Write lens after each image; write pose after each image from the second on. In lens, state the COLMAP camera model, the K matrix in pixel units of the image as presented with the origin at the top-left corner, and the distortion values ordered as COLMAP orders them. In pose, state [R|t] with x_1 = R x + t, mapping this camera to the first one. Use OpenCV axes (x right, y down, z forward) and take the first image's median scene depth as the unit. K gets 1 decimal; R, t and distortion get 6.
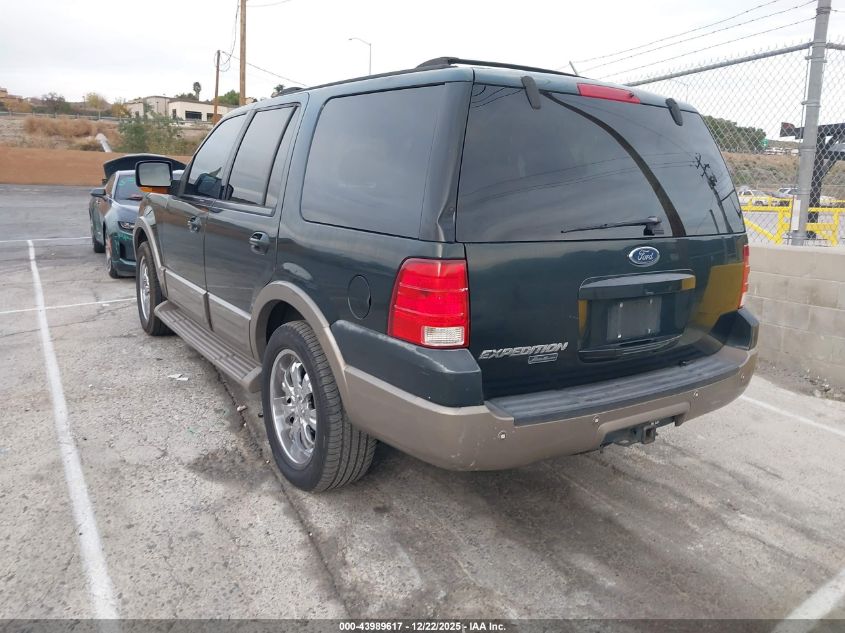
lens RADIAL K [[672.8, 0, 424.0], [0, 672.8, 295.7], [0, 0, 1]] dist [-0.006707, 0.011725]
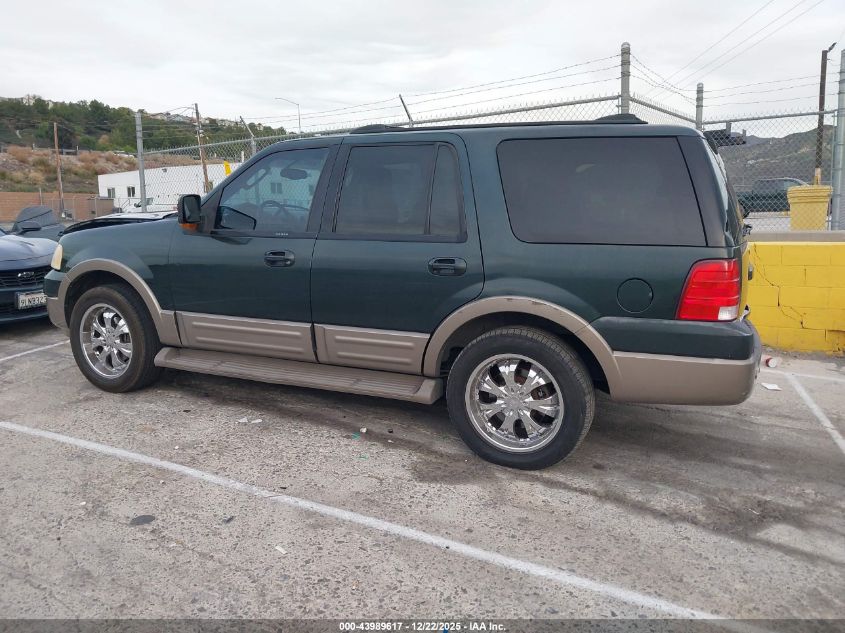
lens RADIAL K [[672.8, 0, 424.0], [0, 672.8, 295.7], [0, 0, 1]] dist [-0.006707, 0.011725]
pose [[0.846277, -0.109969, 0.521270, -0.962913], [0.121468, 0.992521, 0.012183, -0.054719], [-0.518711, 0.053008, 0.853305, 0.079430]]
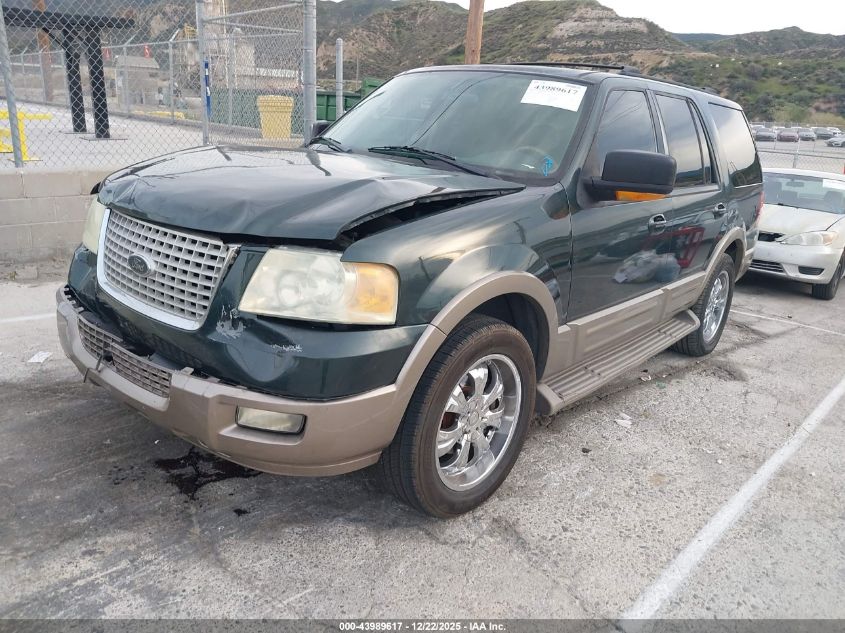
lens RADIAL K [[672.8, 0, 424.0], [0, 672.8, 295.7], [0, 0, 1]] dist [-0.006707, 0.011725]
pose [[-0.283065, -0.309094, 0.907929, -1.507287], [0.081223, 0.935520, 0.343810, -0.482113], [-0.955655, 0.171065, -0.239708, 2.140246]]
